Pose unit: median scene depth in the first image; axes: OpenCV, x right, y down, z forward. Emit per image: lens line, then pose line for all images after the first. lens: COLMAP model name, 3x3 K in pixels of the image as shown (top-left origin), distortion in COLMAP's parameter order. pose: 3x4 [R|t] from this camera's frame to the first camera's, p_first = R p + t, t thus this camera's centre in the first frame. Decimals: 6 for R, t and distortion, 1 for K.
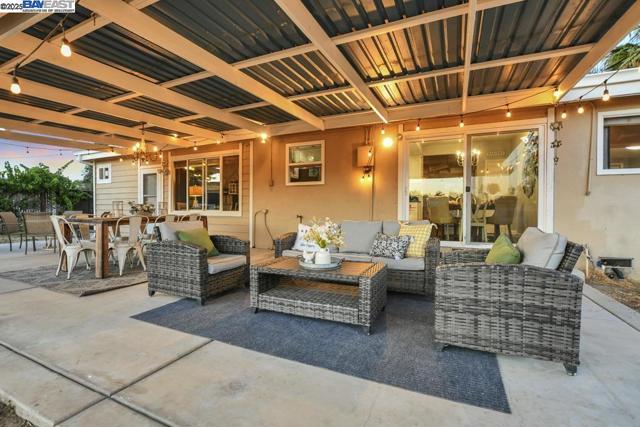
lens RADIAL K [[301.5, 0, 316.5], [0, 301.5, 215.6], [0, 0, 1]] dist [-0.015575, 0.000662]
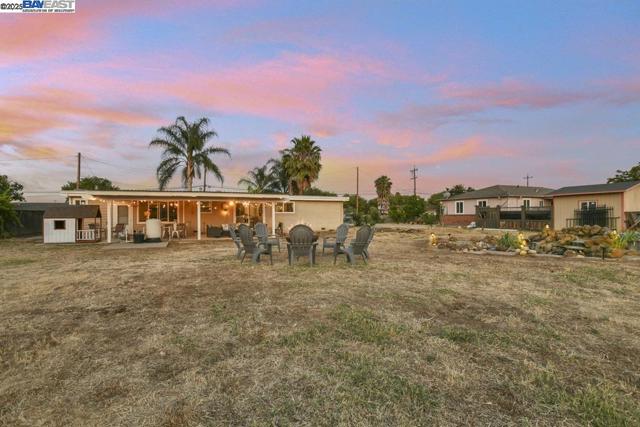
lens RADIAL K [[301.5, 0, 316.5], [0, 301.5, 215.6], [0, 0, 1]] dist [-0.015575, 0.000662]
pose [[0.660195, -0.008492, 0.751046, -1.319123], [0.020056, 0.999779, -0.006325, -0.025743], [-0.750826, 0.019238, 0.660219, -1.607423]]
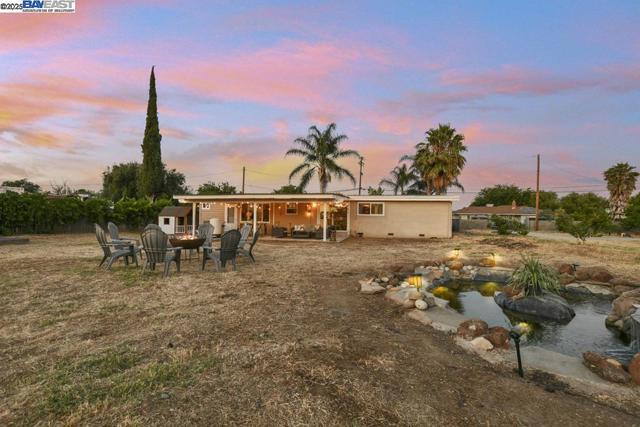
lens RADIAL K [[301.5, 0, 316.5], [0, 301.5, 215.6], [0, 0, 1]] dist [-0.015575, 0.000662]
pose [[0.979856, 0.009979, 0.199456, -0.347899], [-0.006559, 0.999820, -0.017798, -0.022109], [-0.199598, 0.016132, 0.979745, -1.908789]]
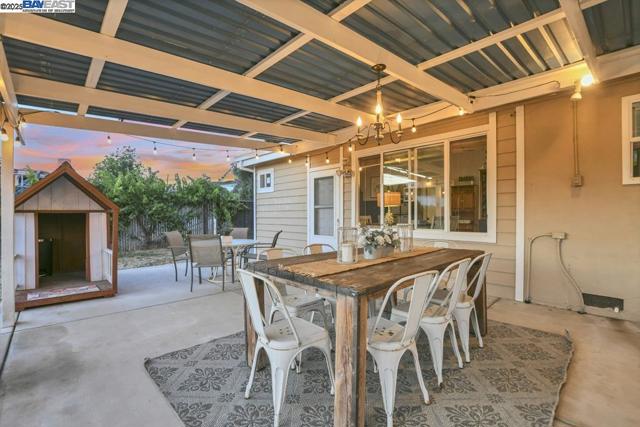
lens RADIAL K [[301.5, 0, 316.5], [0, 301.5, 215.6], [0, 0, 1]] dist [-0.015575, 0.000662]
pose [[0.928916, -0.005504, -0.370249, -0.303424], [-0.000508, 0.999870, -0.016138, -0.033615], [0.370290, 0.015179, 0.928792, 0.308253]]
